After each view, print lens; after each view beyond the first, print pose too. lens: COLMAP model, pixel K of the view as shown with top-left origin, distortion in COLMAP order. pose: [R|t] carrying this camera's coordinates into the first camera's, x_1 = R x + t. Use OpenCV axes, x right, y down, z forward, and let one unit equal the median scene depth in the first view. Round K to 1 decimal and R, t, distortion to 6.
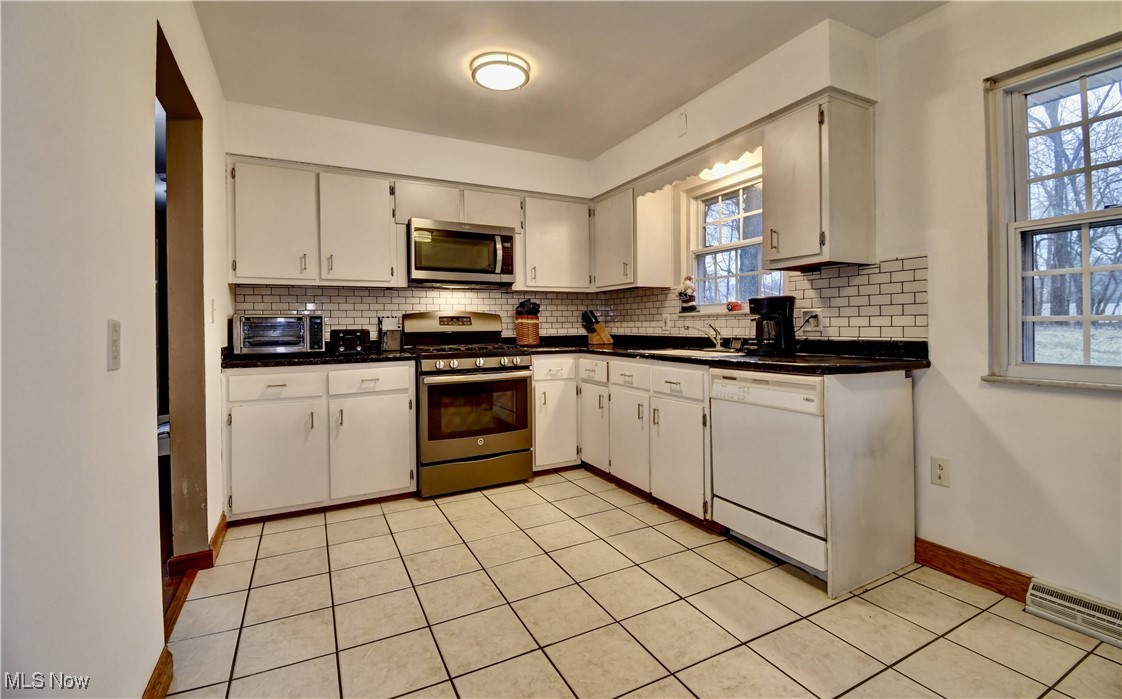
lens RADIAL K [[489.6, 0, 564.8], [0, 489.6, 327.0], [0, 0, 1]] dist [0.016966, -0.024723]
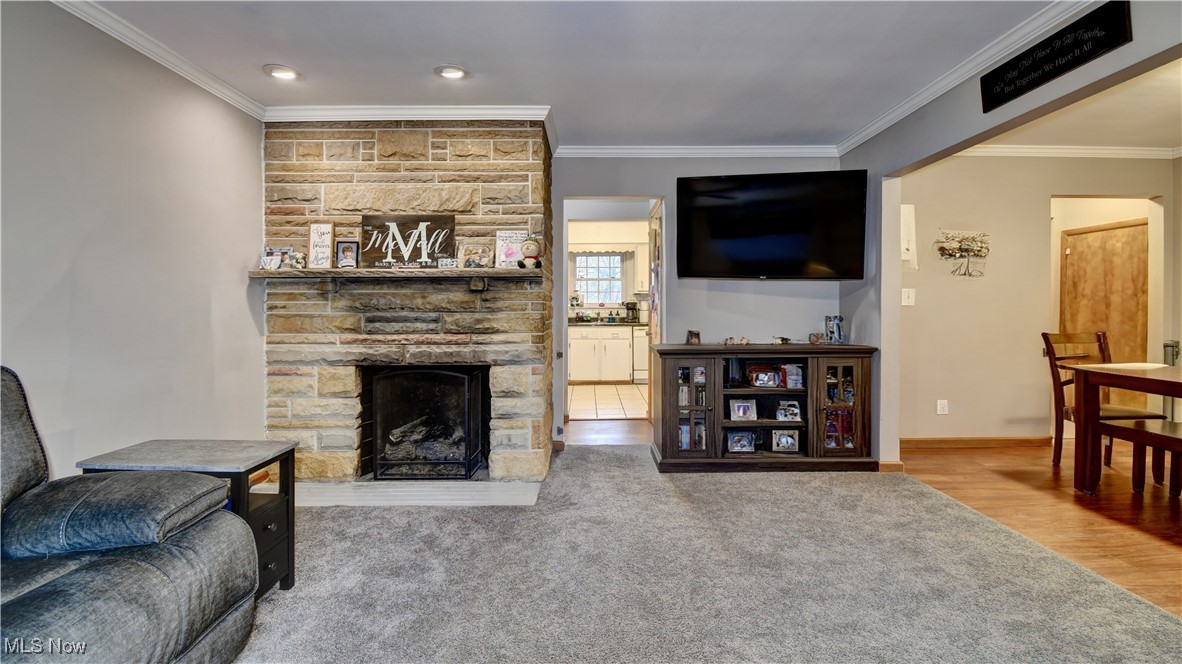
lens RADIAL K [[521.3, 0, 595.9], [0, 521.3, 312.0], [0, 0, 1]] dist [0.001770, -0.000020]
pose [[0.462060, 0.005538, 0.886832, -2.190801], [0.000693, 0.999978, -0.006606, 0.012842], [-0.886849, 0.003667, 0.462046, -0.203853]]
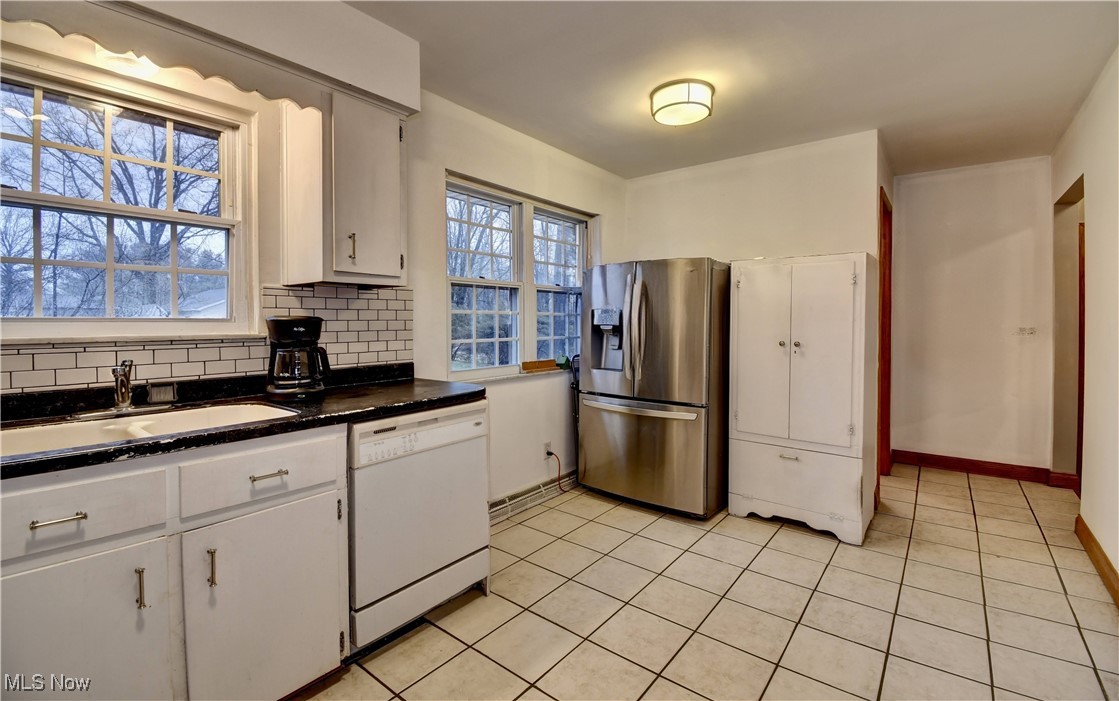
lens RADIAL K [[488.3, 0, 563.3], [0, 488.3, 328.0], [0, 0, 1]] dist [0.016966, -0.024723]
pose [[-0.418968, -0.001495, 0.908000, -0.365832], [0.007678, 0.999957, 0.005189, -0.042350], [-0.907968, 0.009146, -0.418939, 0.873485]]
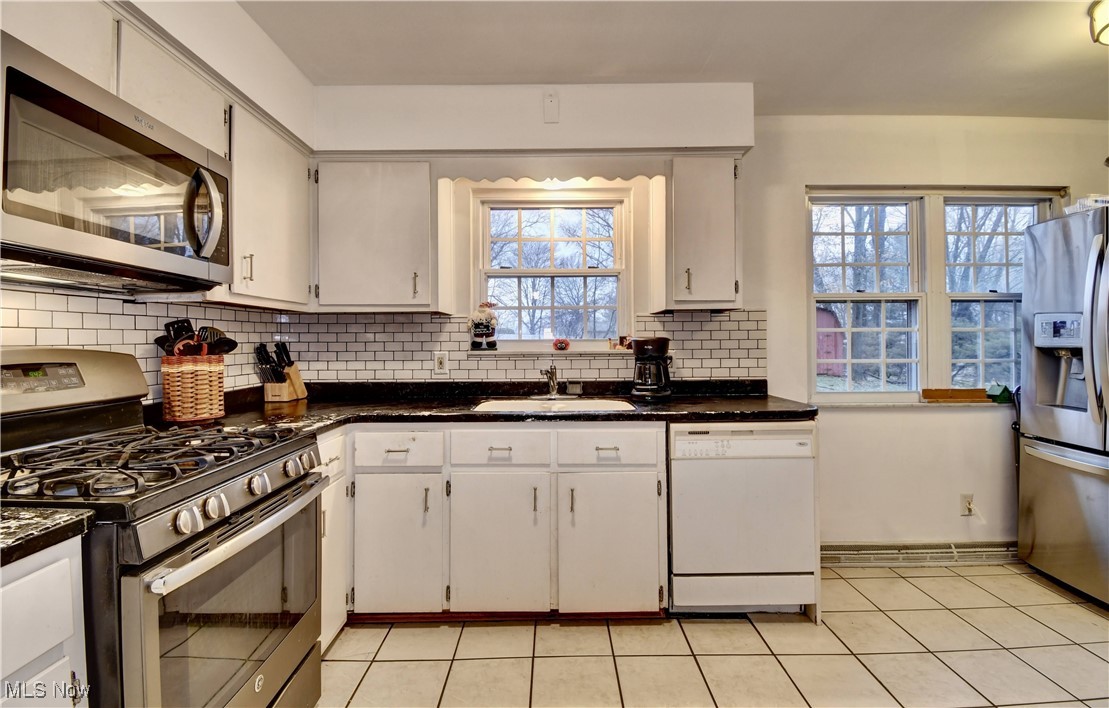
lens RADIAL K [[494.9, 0, 555.5], [0, 494.9, 341.2], [0, 0, 1]] dist [0.015277, -0.021437]
pose [[0.457953, 0.009108, 0.888930, -0.467026], [0.004232, 0.999914, -0.012425, -0.040492], [-0.888966, 0.009452, 0.457875, 0.674181]]
